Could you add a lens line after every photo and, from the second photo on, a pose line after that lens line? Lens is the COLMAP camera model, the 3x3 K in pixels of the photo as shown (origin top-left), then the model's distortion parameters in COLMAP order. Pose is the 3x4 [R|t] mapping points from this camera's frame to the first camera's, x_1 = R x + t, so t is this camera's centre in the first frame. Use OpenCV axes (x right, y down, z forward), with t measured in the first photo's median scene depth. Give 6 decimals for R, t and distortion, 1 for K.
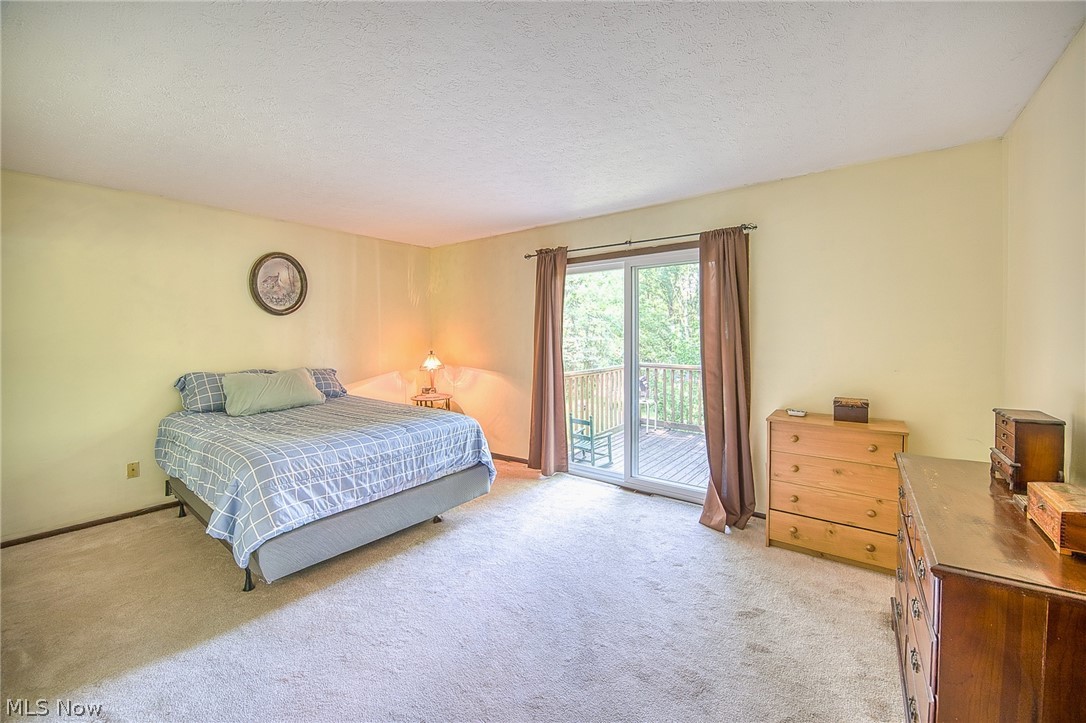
lens RADIAL K [[424.8, 0, 543.7], [0, 424.8, 356.3], [0, 0, 1]] dist [0.003126, 0.000069]
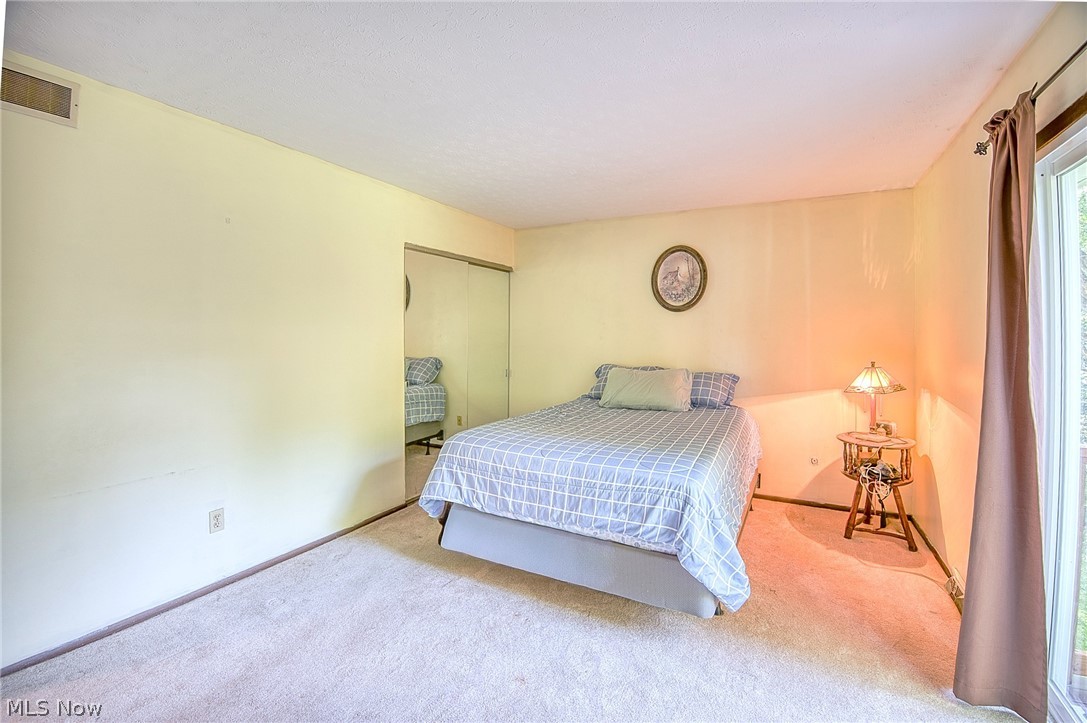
lens RADIAL K [[454.8, 0, 557.1], [0, 454.8, 337.4], [0, 0, 1]] dist [-0.032582, -0.000470]
pose [[0.188001, 0.017929, -0.982005, 0.348392], [-0.060483, 0.998147, 0.006645, -0.032083], [0.980305, 0.058145, 0.188737, 0.590159]]
